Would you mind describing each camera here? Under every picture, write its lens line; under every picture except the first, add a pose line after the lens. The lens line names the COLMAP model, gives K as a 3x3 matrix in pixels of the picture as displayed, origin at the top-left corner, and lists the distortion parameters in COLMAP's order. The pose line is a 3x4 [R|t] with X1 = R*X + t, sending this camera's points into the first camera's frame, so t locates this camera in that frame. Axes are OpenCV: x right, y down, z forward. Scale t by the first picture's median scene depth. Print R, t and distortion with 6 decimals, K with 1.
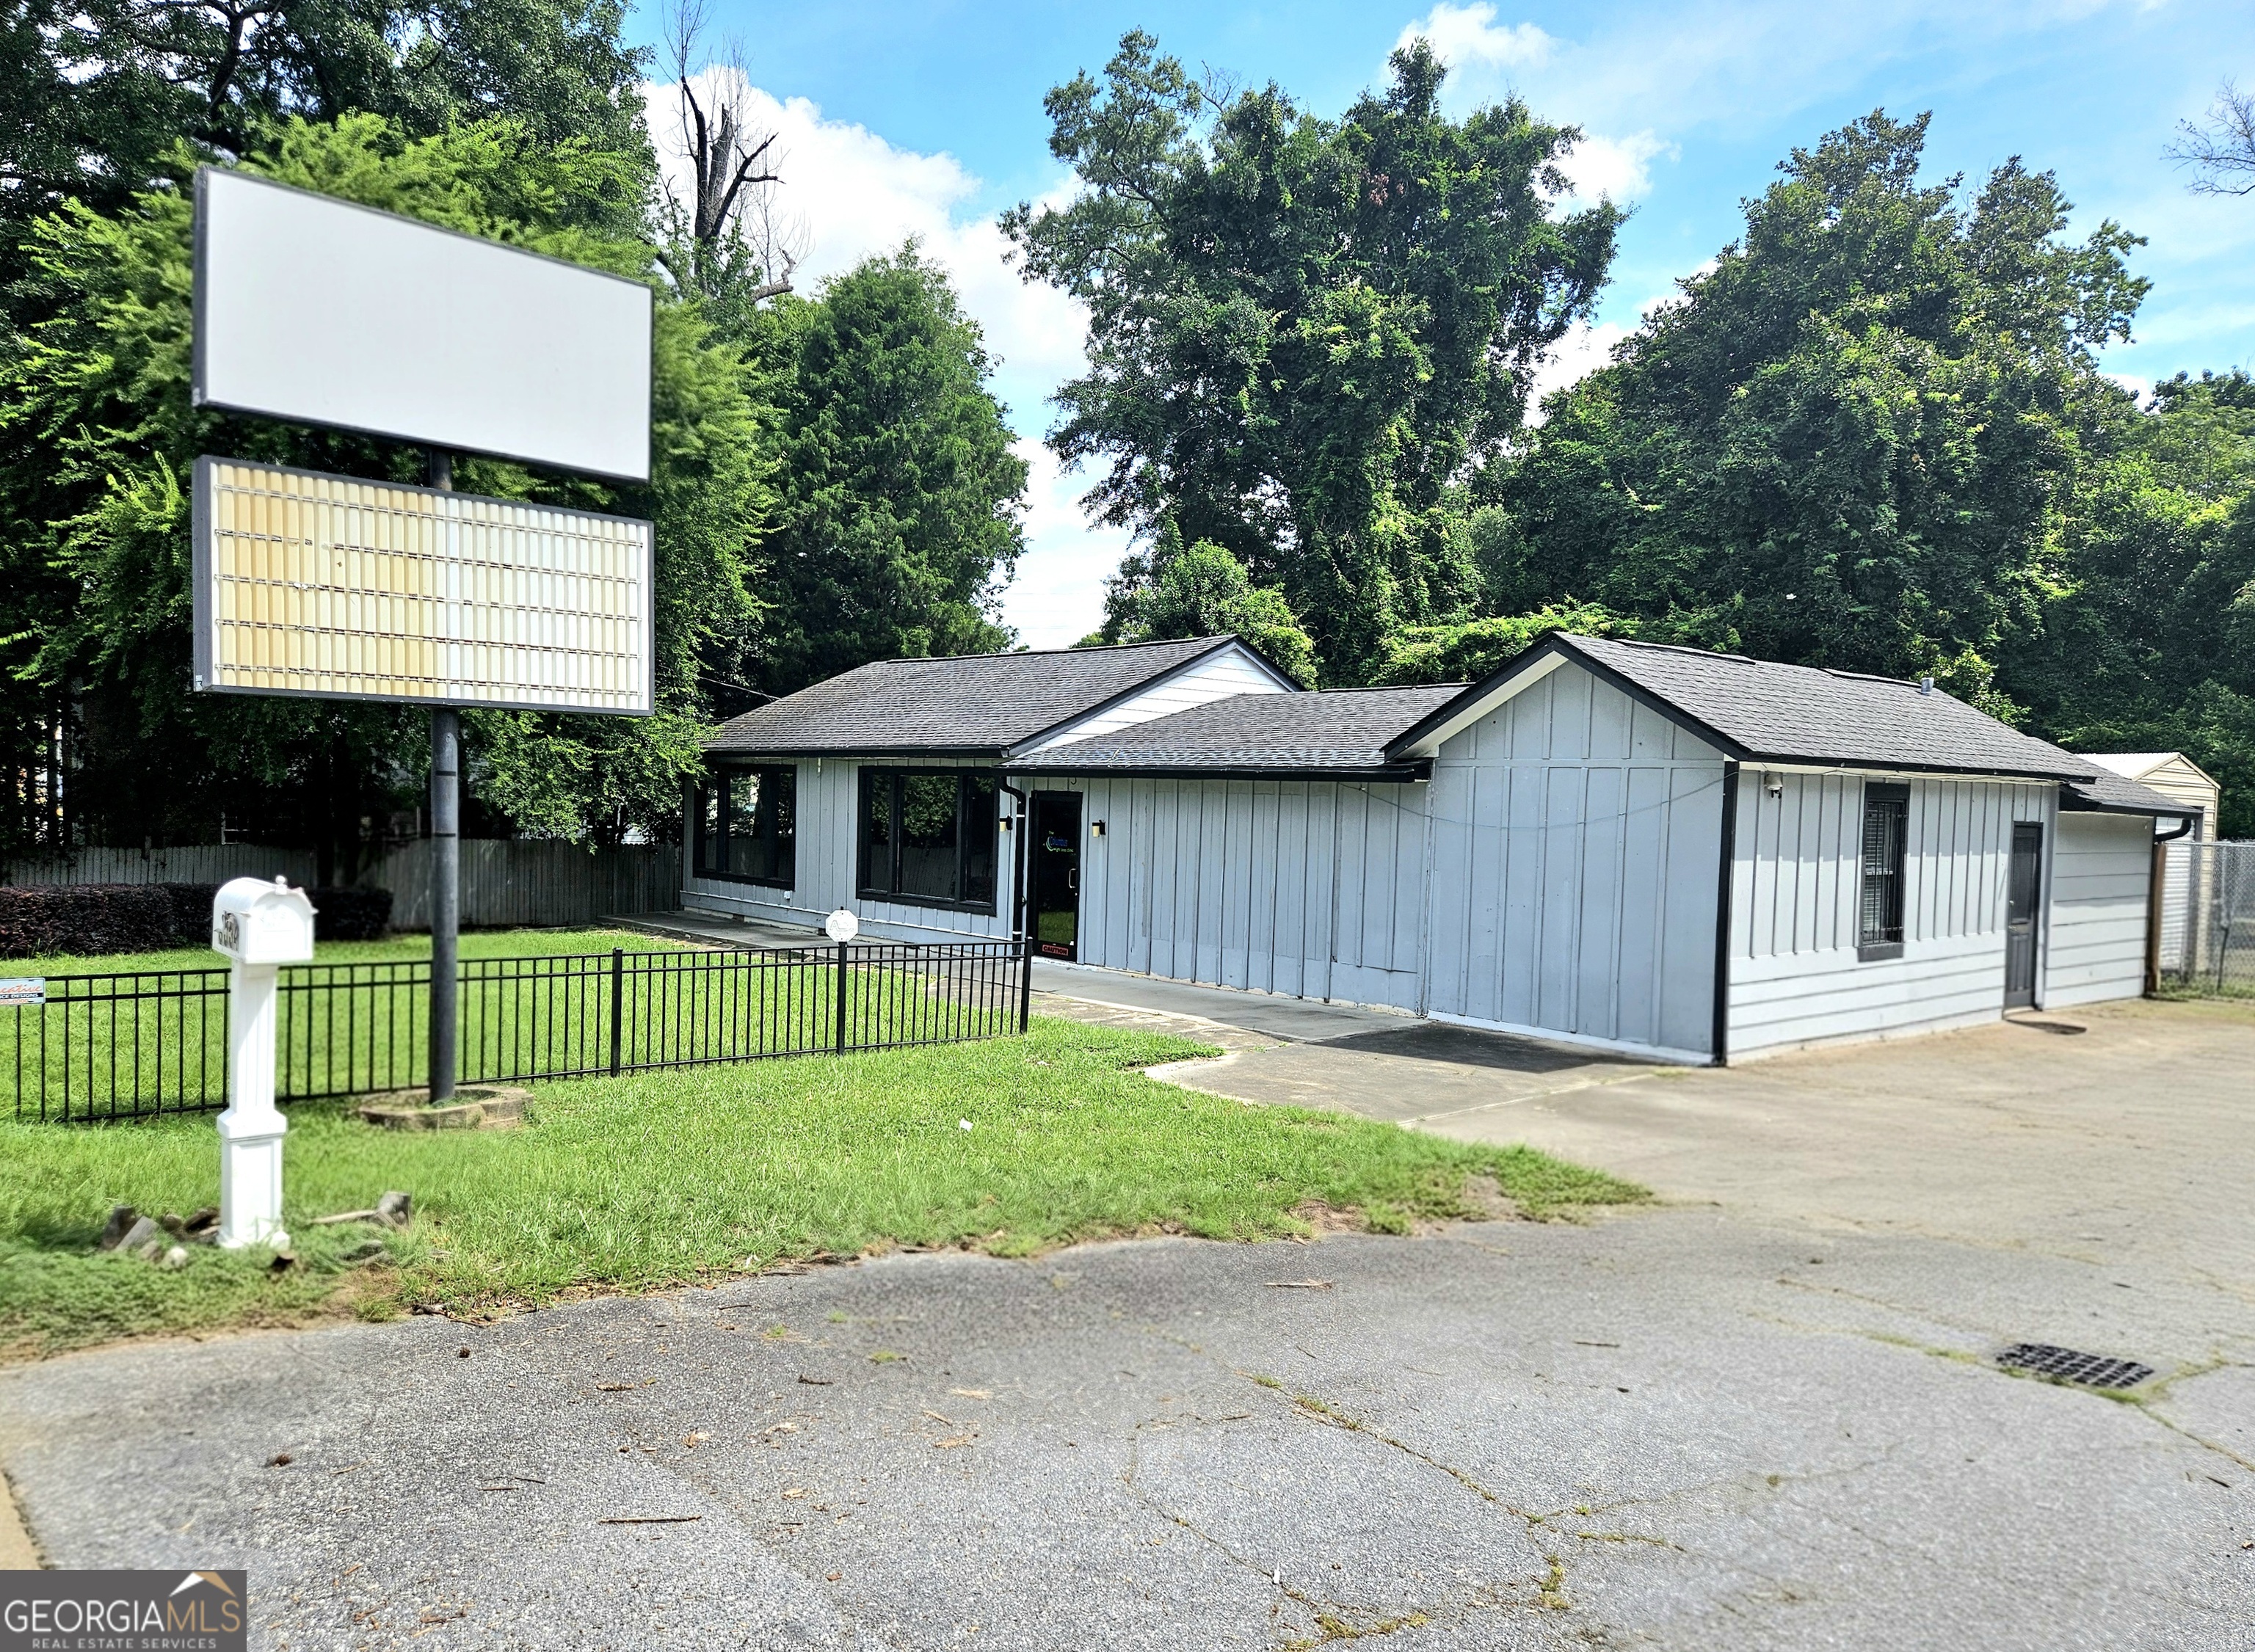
lens RADIAL K [[1550.1, 0, 1181.8], [0, 1550.1, 825.9], [0, 0, 1]] dist [0.067515, 0.000796]
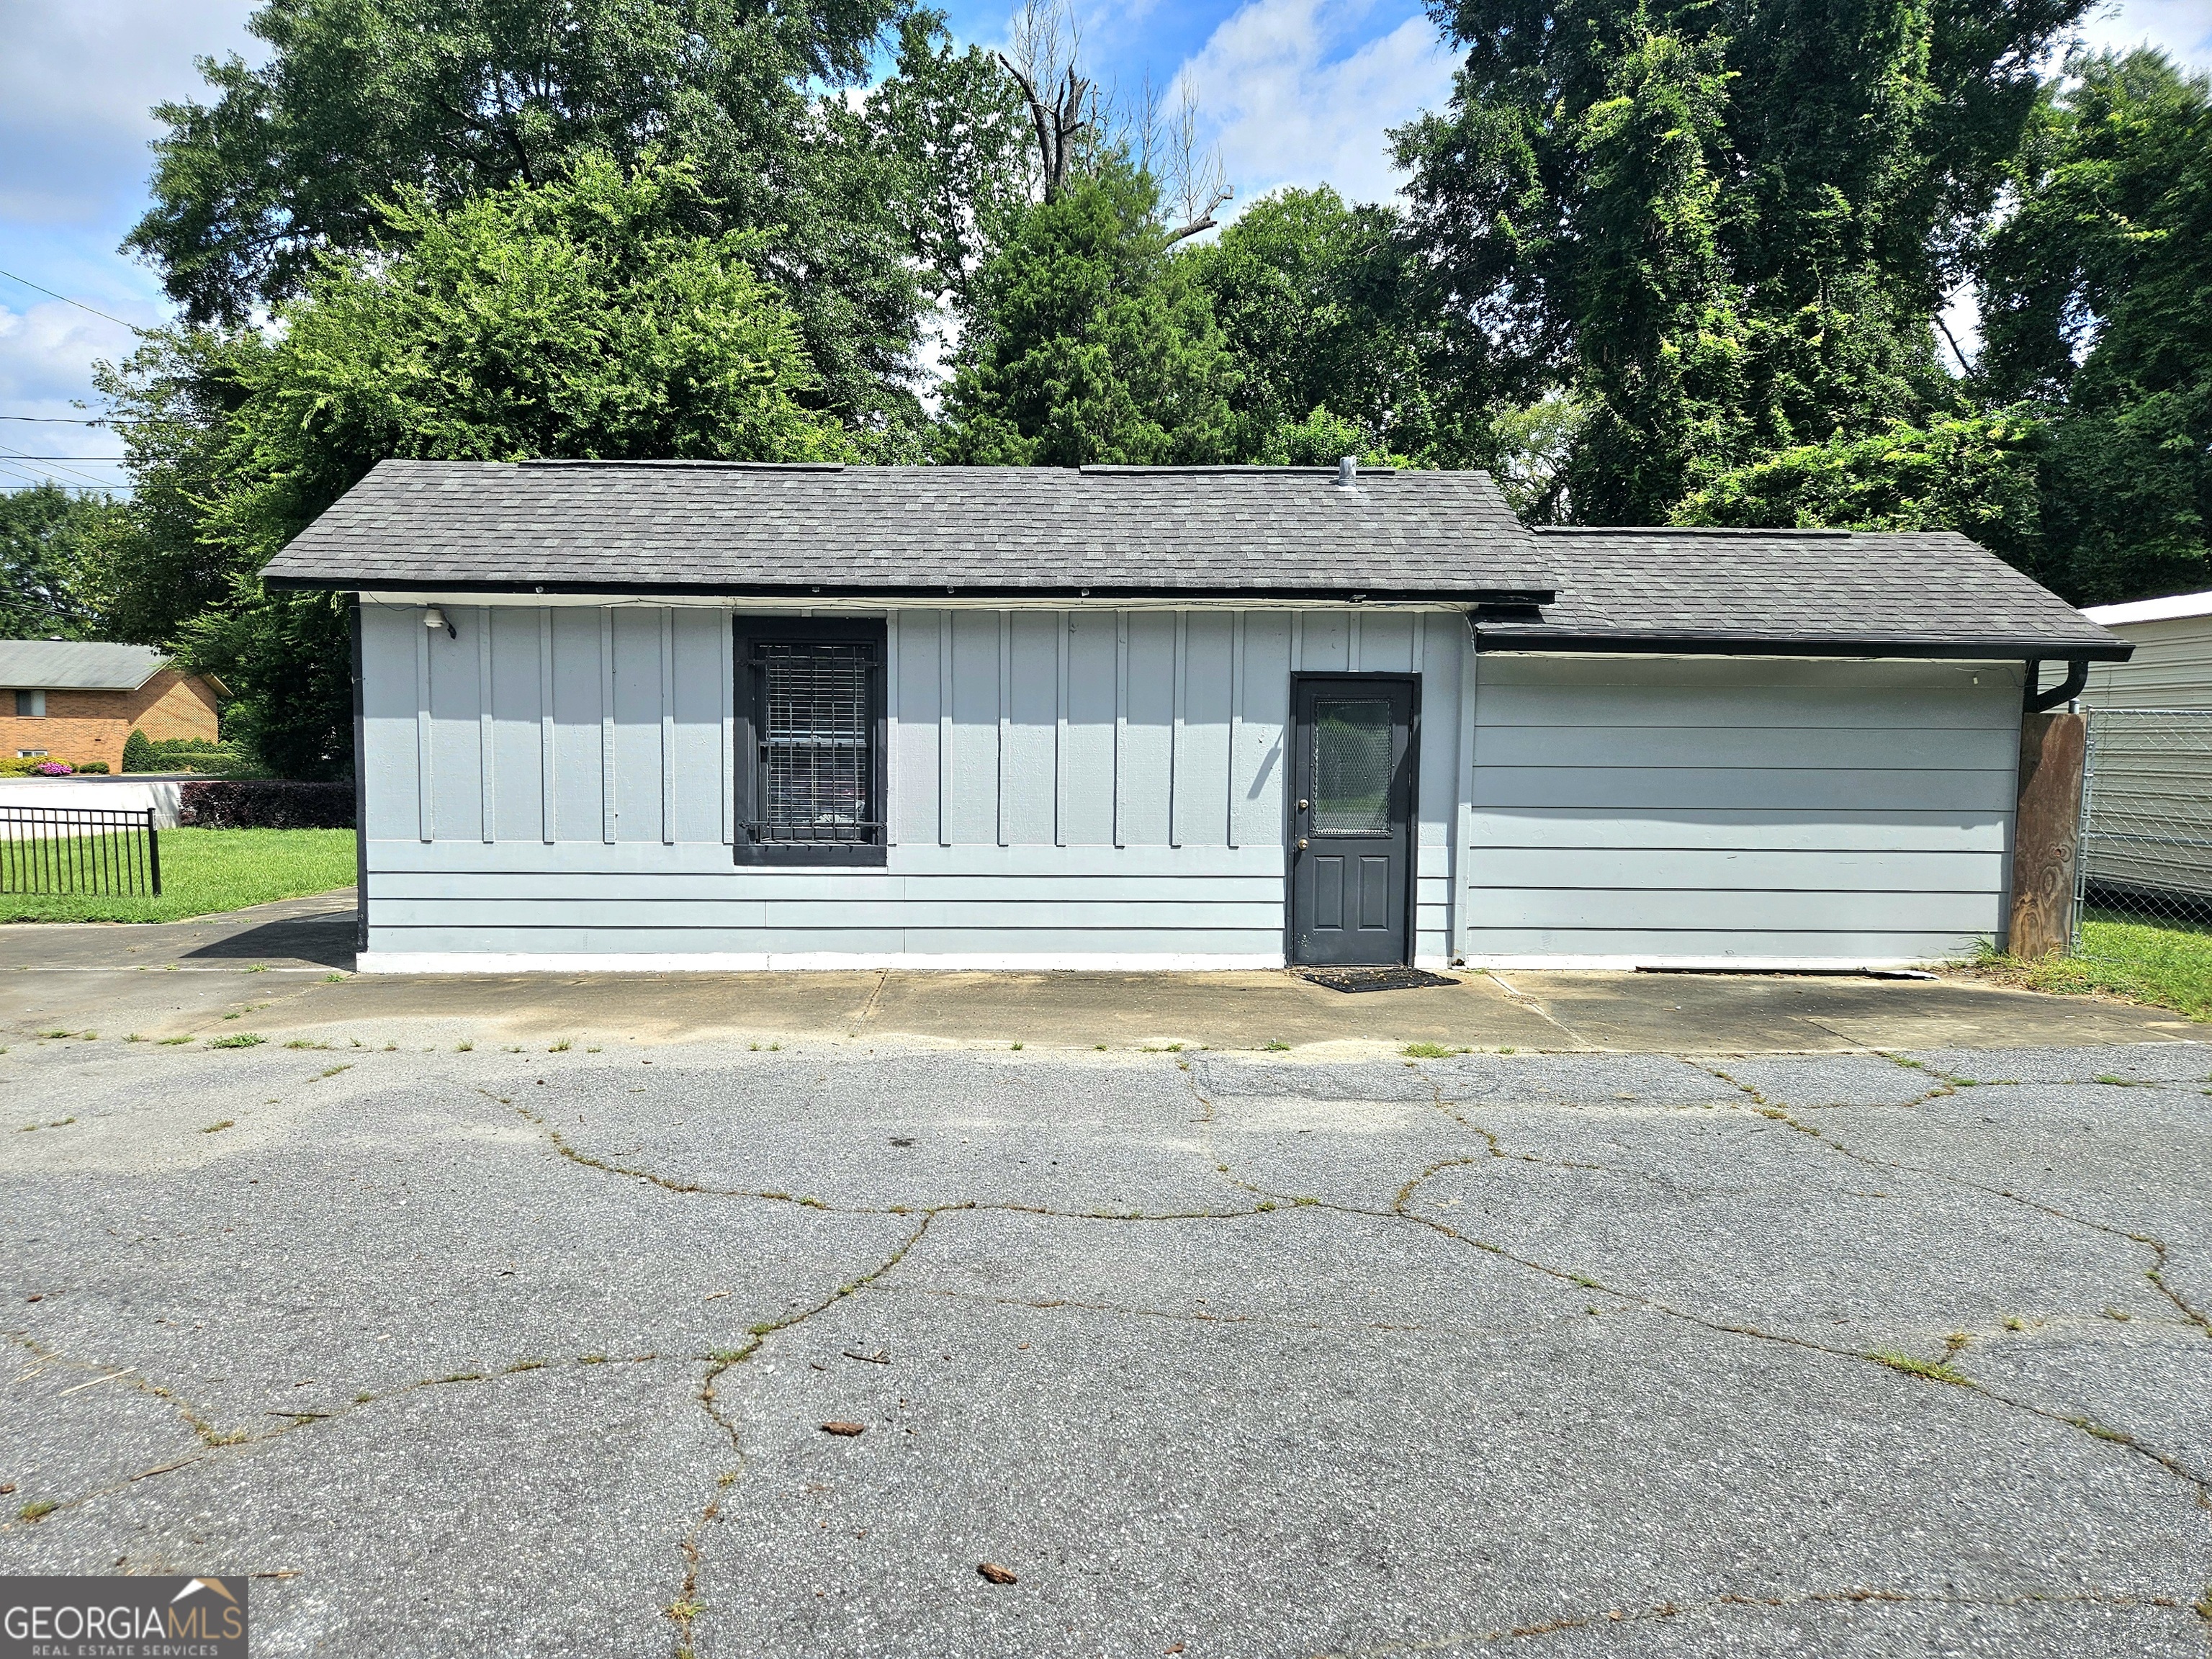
lens RADIAL K [[1531.8, 0, 1073.3], [0, 1531.8, 835.3], [0, 0, 1]] dist [0.093930, -0.089857]
pose [[0.734653, 0.023441, -0.678038, 0.731000], [-0.002182, 0.999479, 0.032191, 0.035506], [0.678439, -0.022170, 0.734322, 0.409126]]
